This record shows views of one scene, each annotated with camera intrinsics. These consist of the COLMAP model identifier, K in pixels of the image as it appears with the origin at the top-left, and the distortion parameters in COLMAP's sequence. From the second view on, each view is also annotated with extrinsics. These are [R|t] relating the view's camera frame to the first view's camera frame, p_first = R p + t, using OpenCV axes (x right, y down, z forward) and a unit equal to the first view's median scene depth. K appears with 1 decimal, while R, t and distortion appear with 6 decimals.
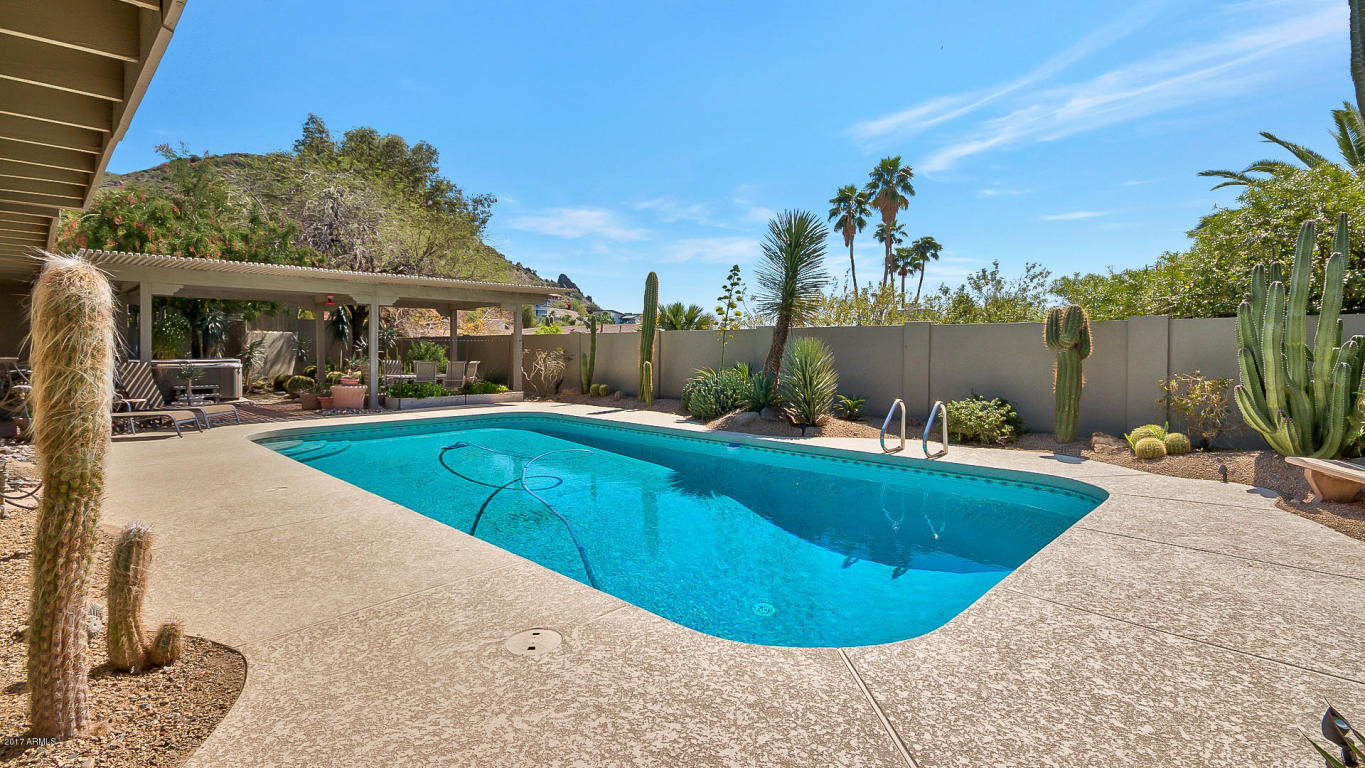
lens RADIAL K [[638.1, 0, 678.0], [0, 638.1, 350.9], [0, 0, 1]] dist [-0.054151, 0.000051]
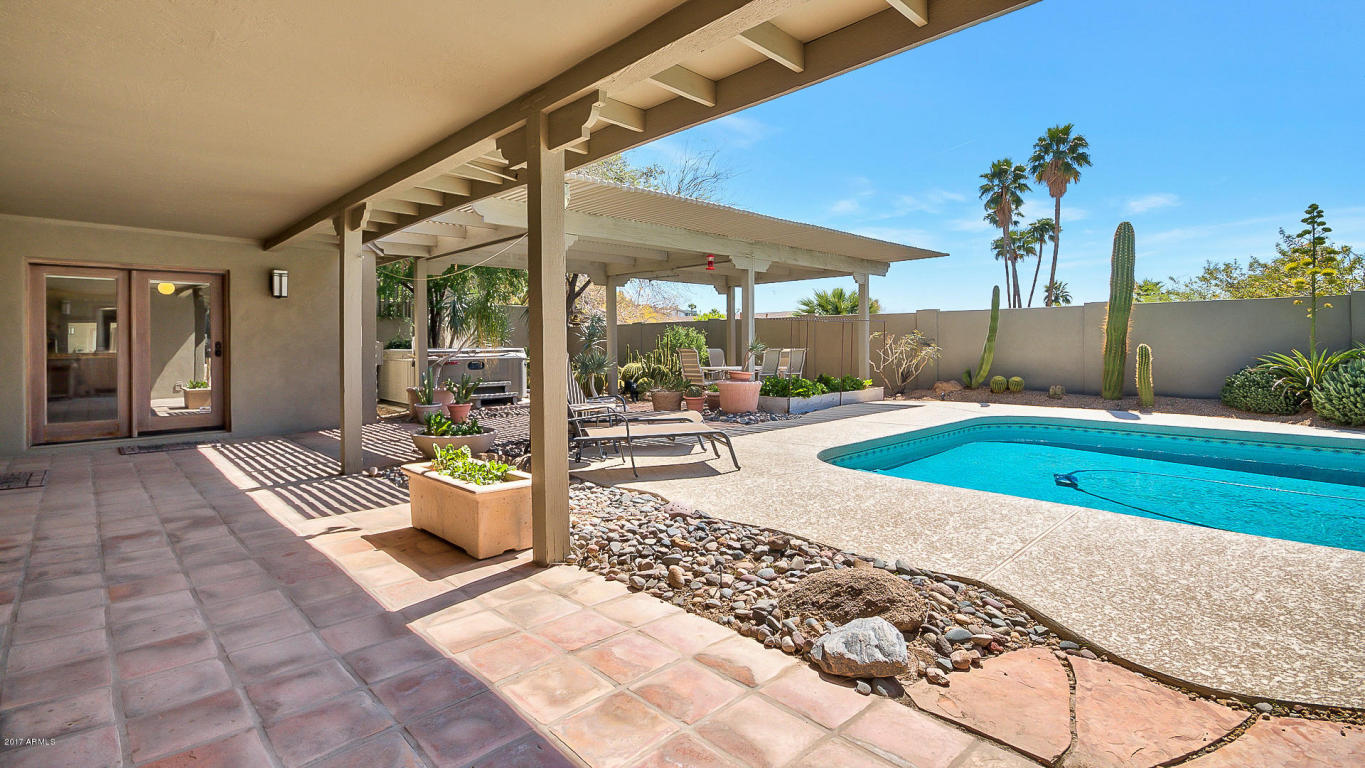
lens RADIAL K [[638.1, 0, 678.0], [0, 638.1, 350.9], [0, 0, 1]] dist [-0.054151, 0.000051]
pose [[0.998867, -0.005454, -0.047277, -0.160958], [0.005966, 0.999925, 0.010696, 0.003374], [0.047216, -0.010966, 0.998825, 0.077162]]
